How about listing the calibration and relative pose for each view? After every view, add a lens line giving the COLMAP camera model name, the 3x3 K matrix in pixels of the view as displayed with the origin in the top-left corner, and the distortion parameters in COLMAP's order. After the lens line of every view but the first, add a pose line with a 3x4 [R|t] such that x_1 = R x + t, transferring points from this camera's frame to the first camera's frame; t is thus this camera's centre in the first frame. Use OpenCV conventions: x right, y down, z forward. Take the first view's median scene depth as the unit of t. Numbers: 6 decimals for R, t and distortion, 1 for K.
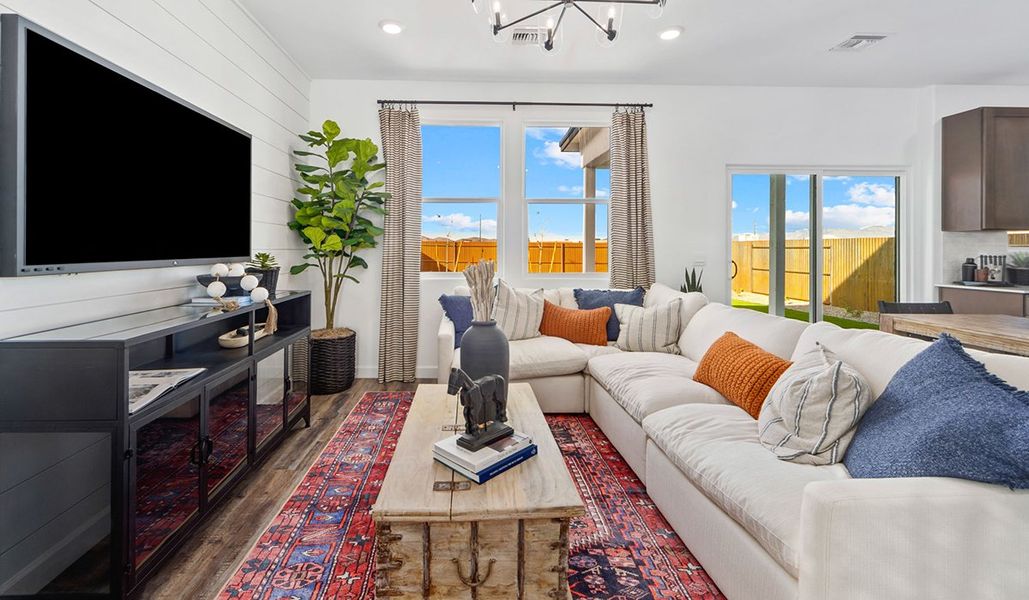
lens RADIAL K [[422.9, 0, 478.9], [0, 422.9, 245.2], [0, 0, 1]] dist [0.002034, 0.000335]
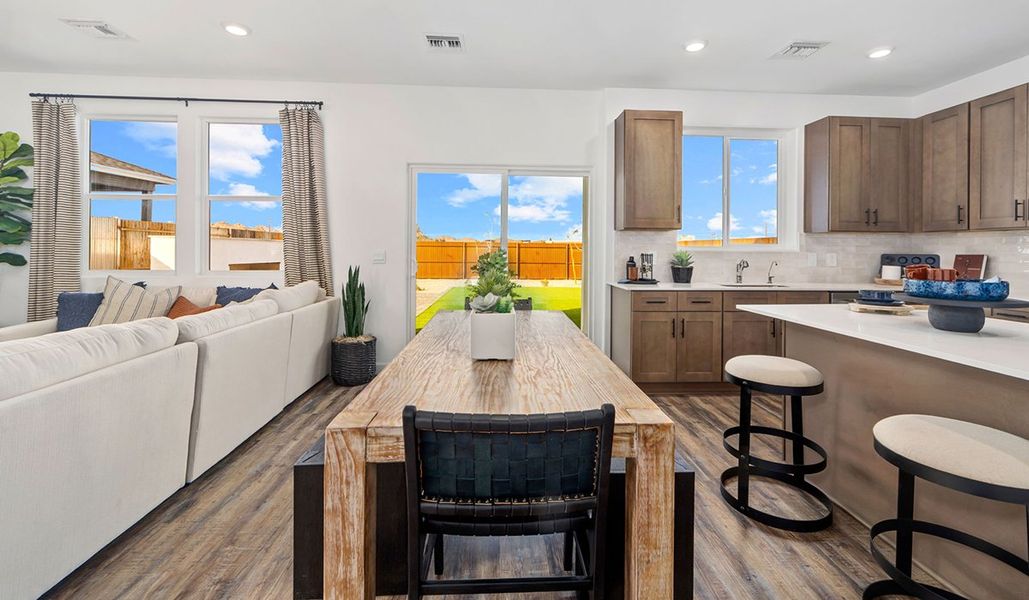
lens RADIAL K [[422.9, 0, 505.5], [0, 422.9, 250.9], [0, 0, 1]] dist [0.002034, 0.000335]
pose [[0.999380, 0.002234, 0.035145, 0.889161], [-0.002544, 0.999958, 0.008783, 0.009622], [-0.035123, -0.008867, 0.999344, -0.020538]]
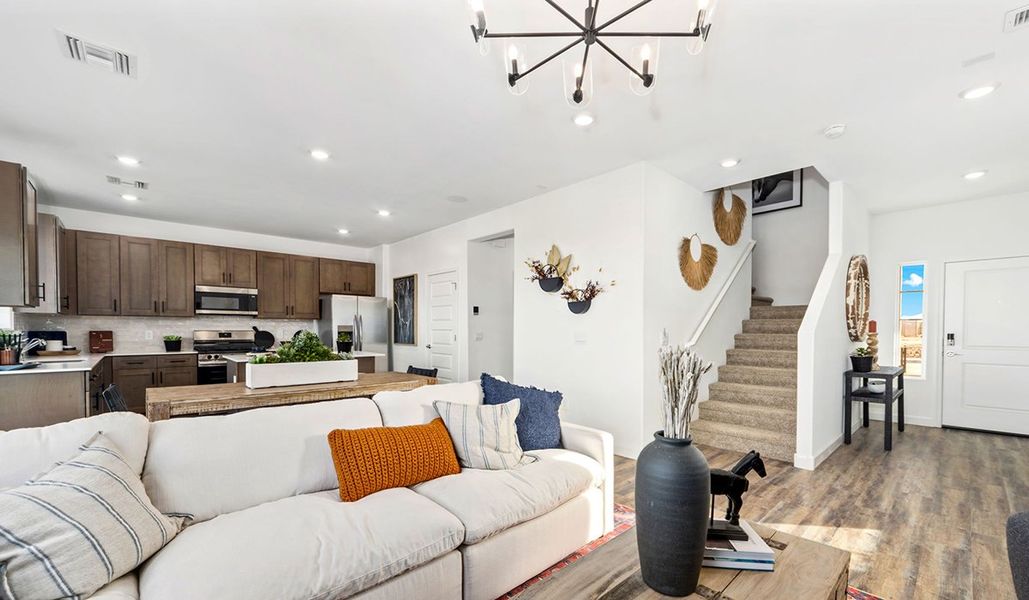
lens RADIAL K [[422.9, 0, 535.2], [0, 422.9, 336.3], [0, 0, 1]] dist [0.002034, 0.000335]
pose [[-0.664372, -0.016572, 0.747218, -0.177473], [-0.009052, 0.999859, 0.014126, 0.006107], [-0.747347, 0.002621, -0.664429, 0.817098]]
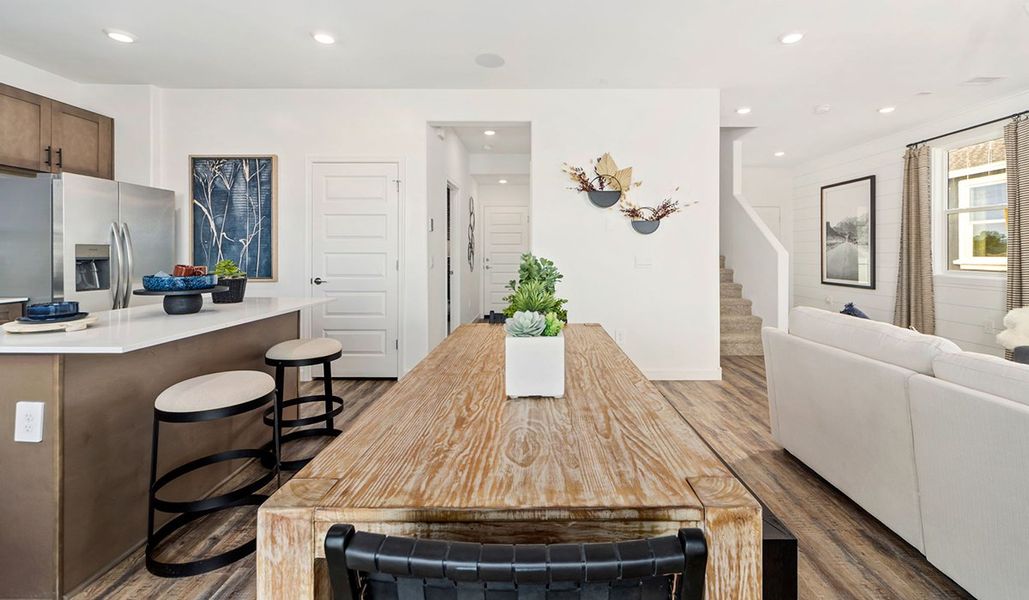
lens RADIAL K [[422.9, 0, 528.9], [0, 422.9, 252.0], [0, 0, 1]] dist [0.002034, 0.000335]
pose [[-0.999448, -0.001668, 0.033188, 0.919156], [-0.001902, 0.999974, -0.007025, 0.011593], [-0.033175, -0.007085, -0.999424, 1.020470]]
